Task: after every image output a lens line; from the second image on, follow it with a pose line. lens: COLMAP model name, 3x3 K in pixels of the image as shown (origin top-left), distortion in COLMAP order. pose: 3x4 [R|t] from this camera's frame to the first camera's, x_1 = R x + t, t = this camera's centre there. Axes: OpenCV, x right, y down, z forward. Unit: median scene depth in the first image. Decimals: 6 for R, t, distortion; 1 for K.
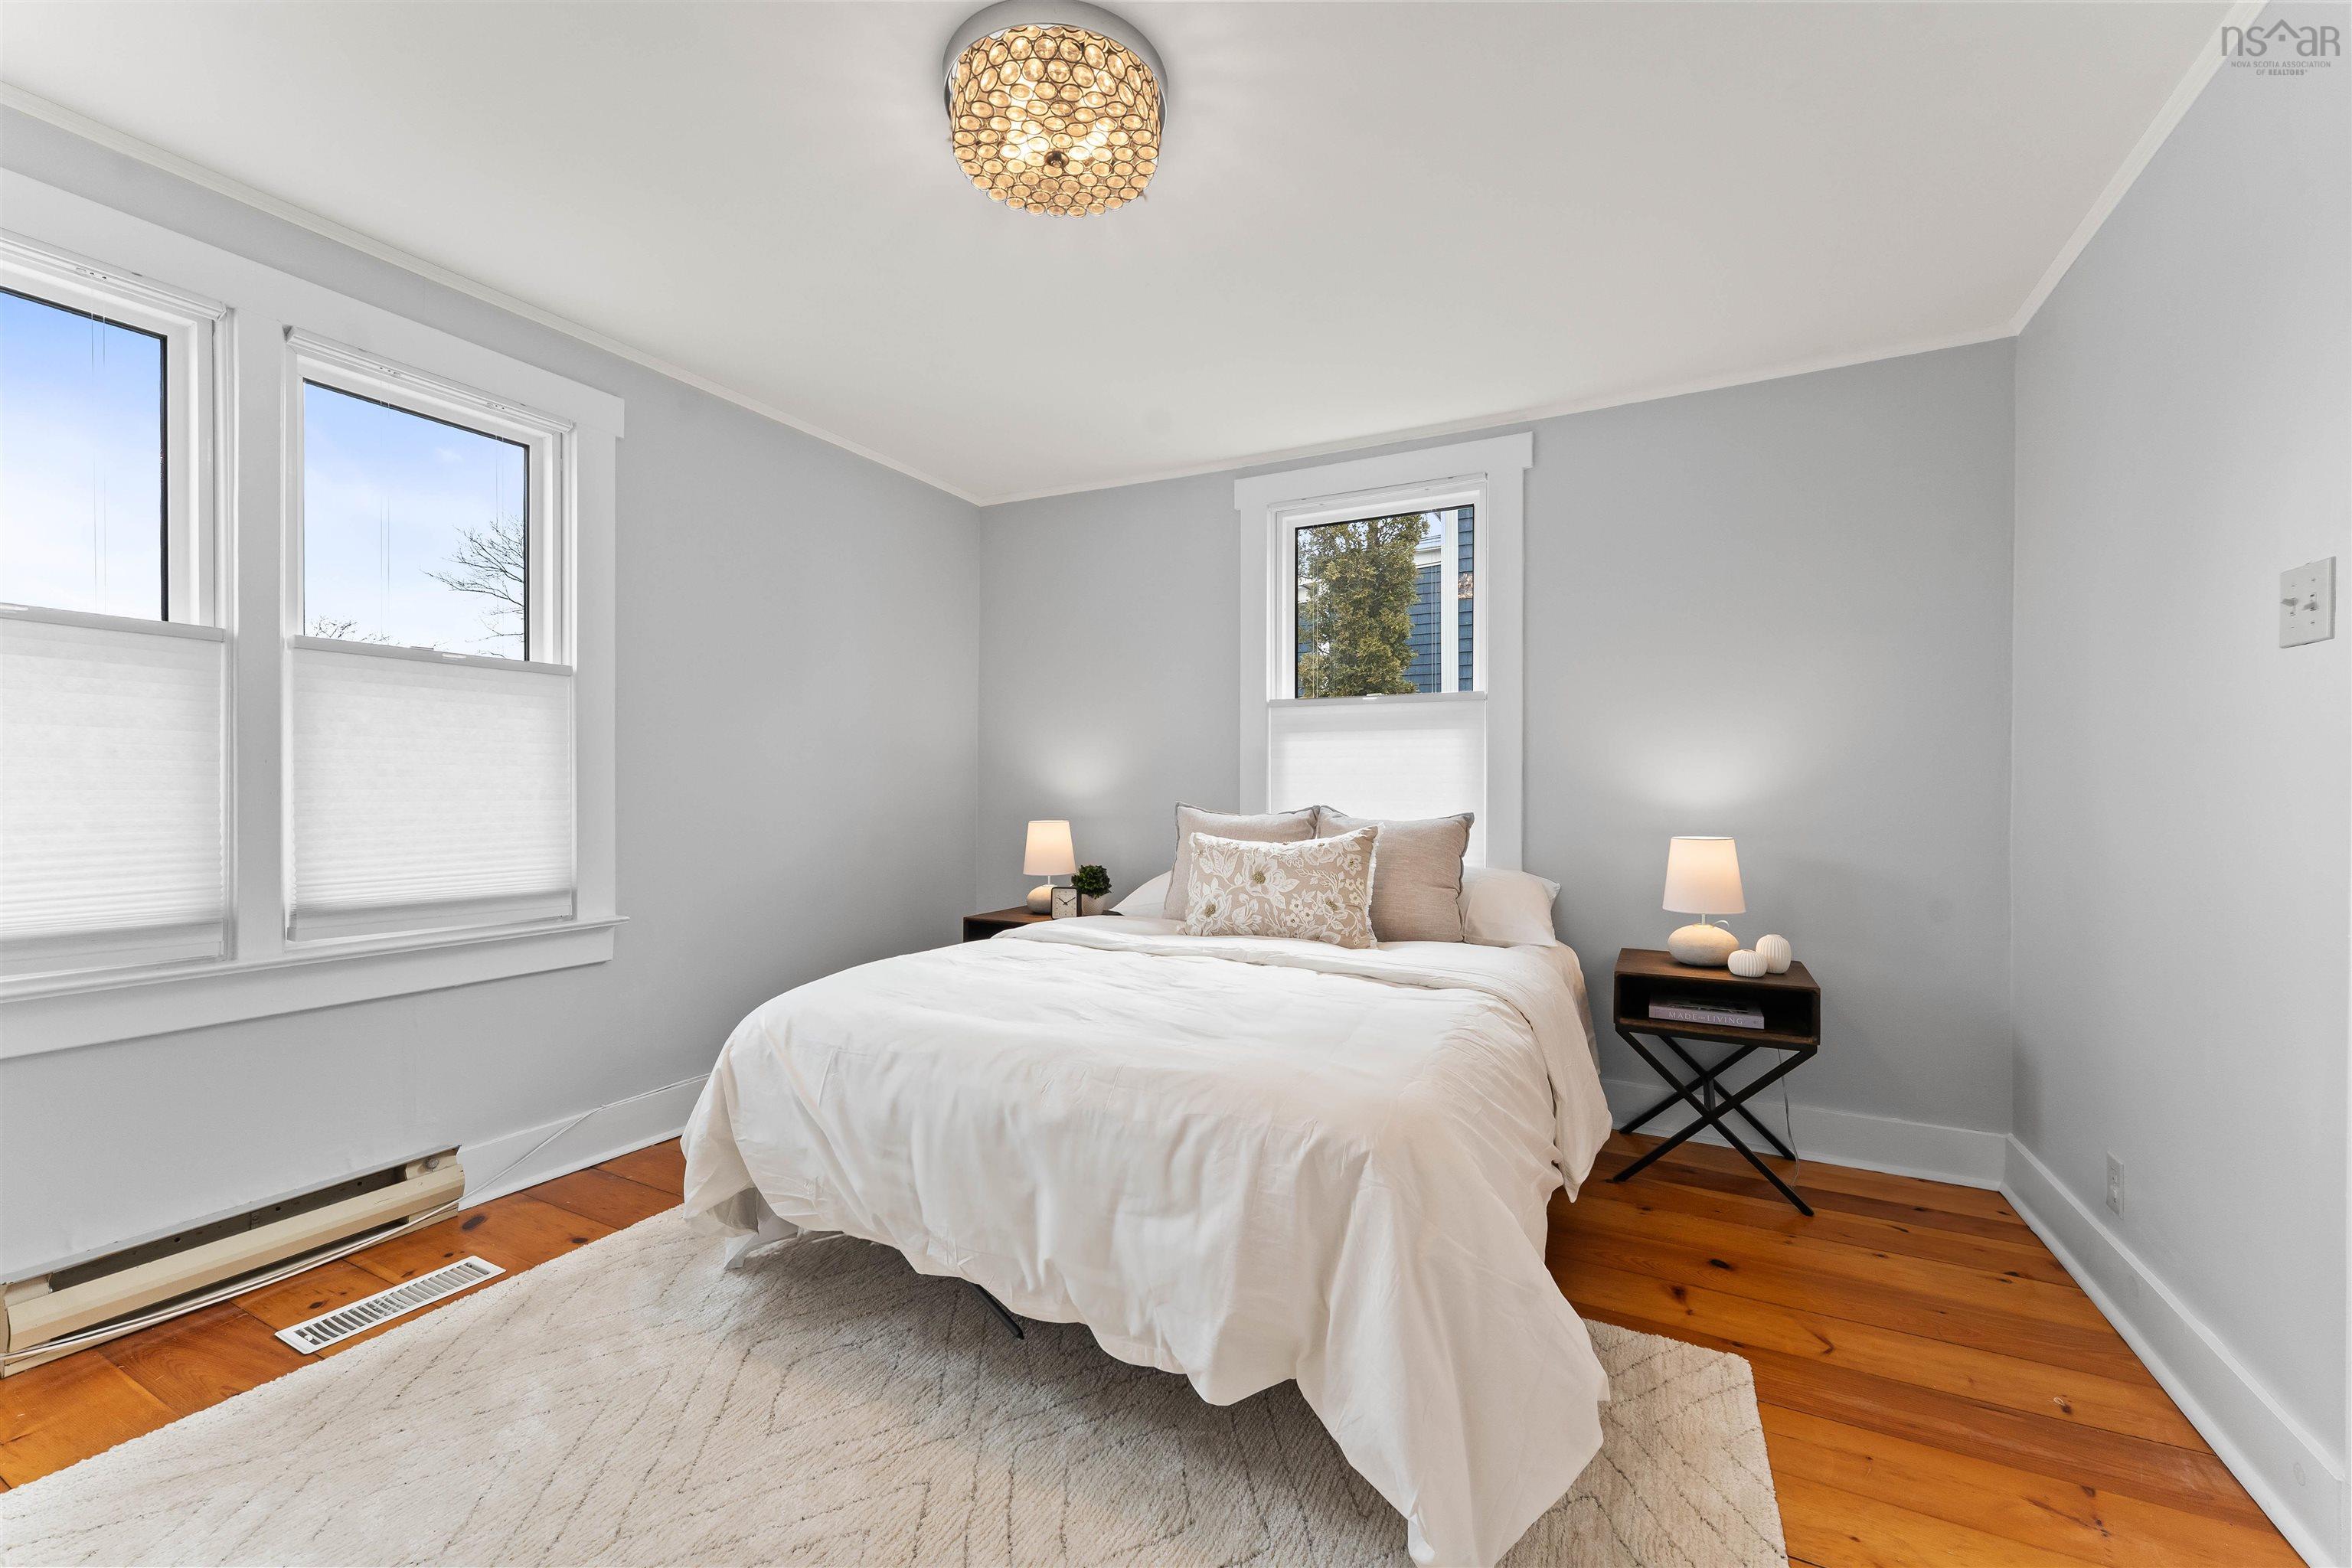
lens RADIAL K [[970.7, 0, 1178.3], [0, 970.7, 799.7], [0, 0, 1]] dist [0.001114, 0.000554]
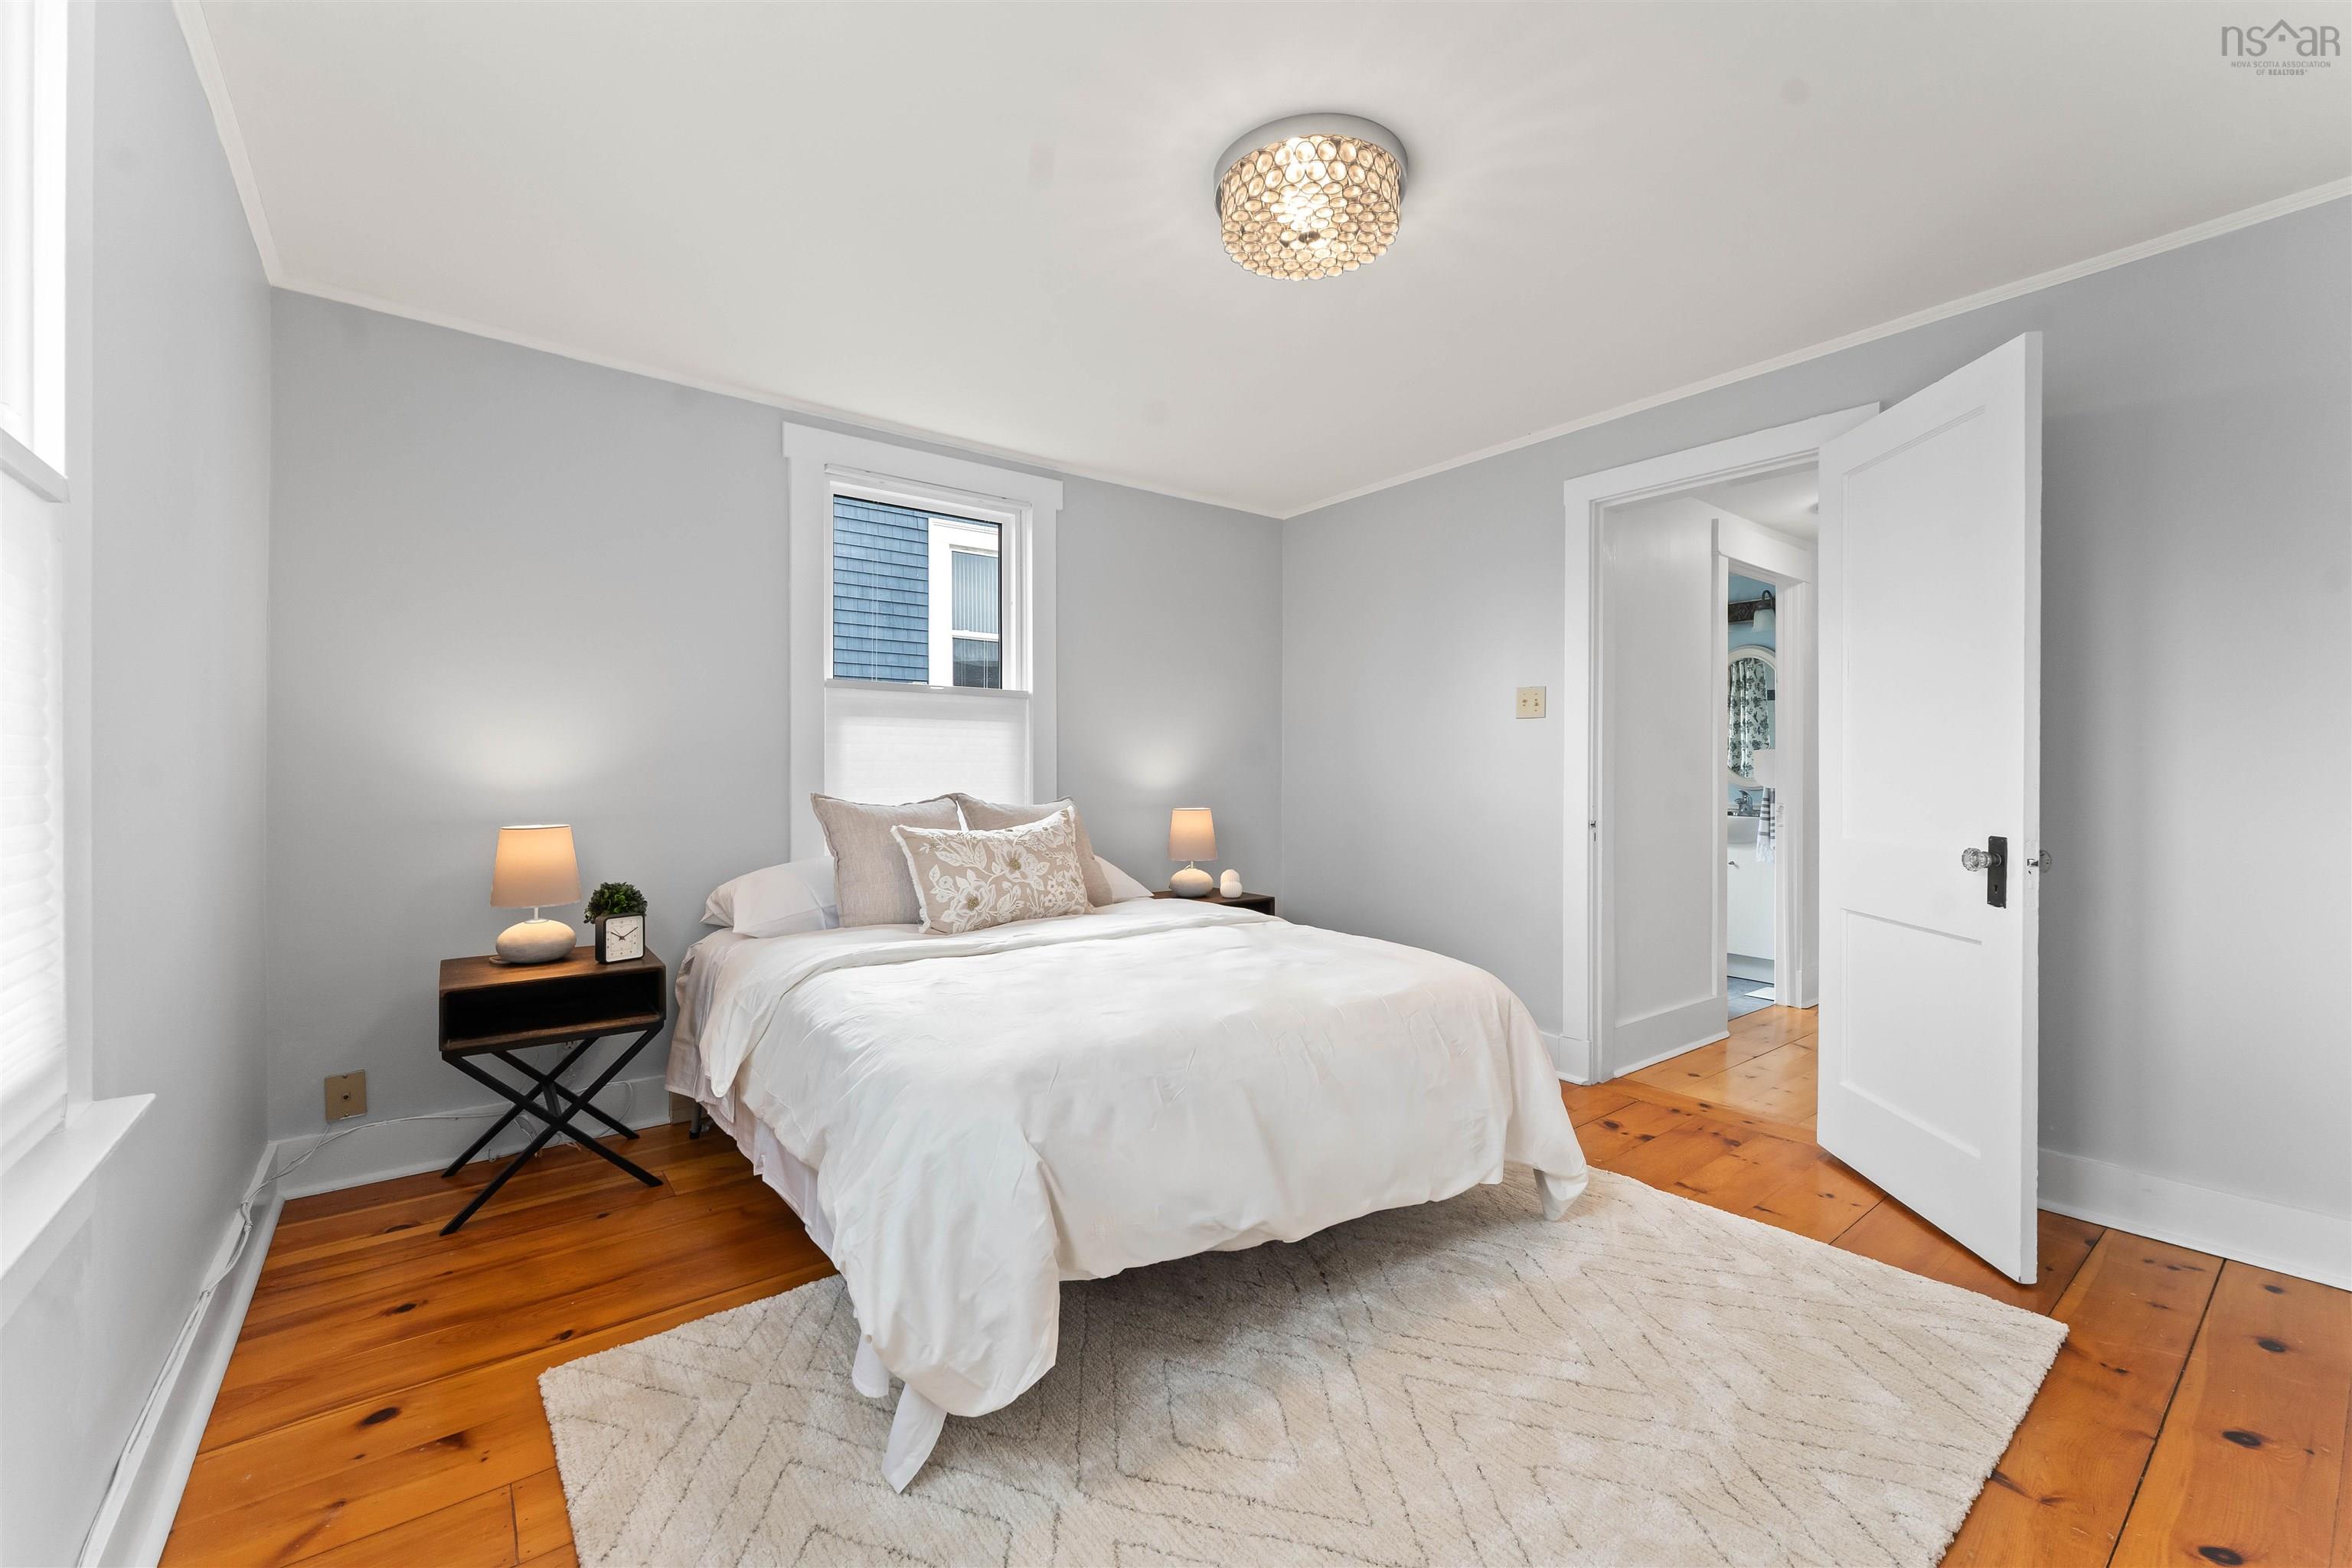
lens RADIAL K [[956.4, 0, 1212.4], [0, 956.4, 787.6], [0, 0, 1]] dist [-0.000076, -0.000007]
pose [[0.401519, -0.013154, 0.915756, -0.734593], [0.014696, 0.999861, 0.007919, -0.004863], [-0.915733, 0.010278, 0.401657, 0.397093]]
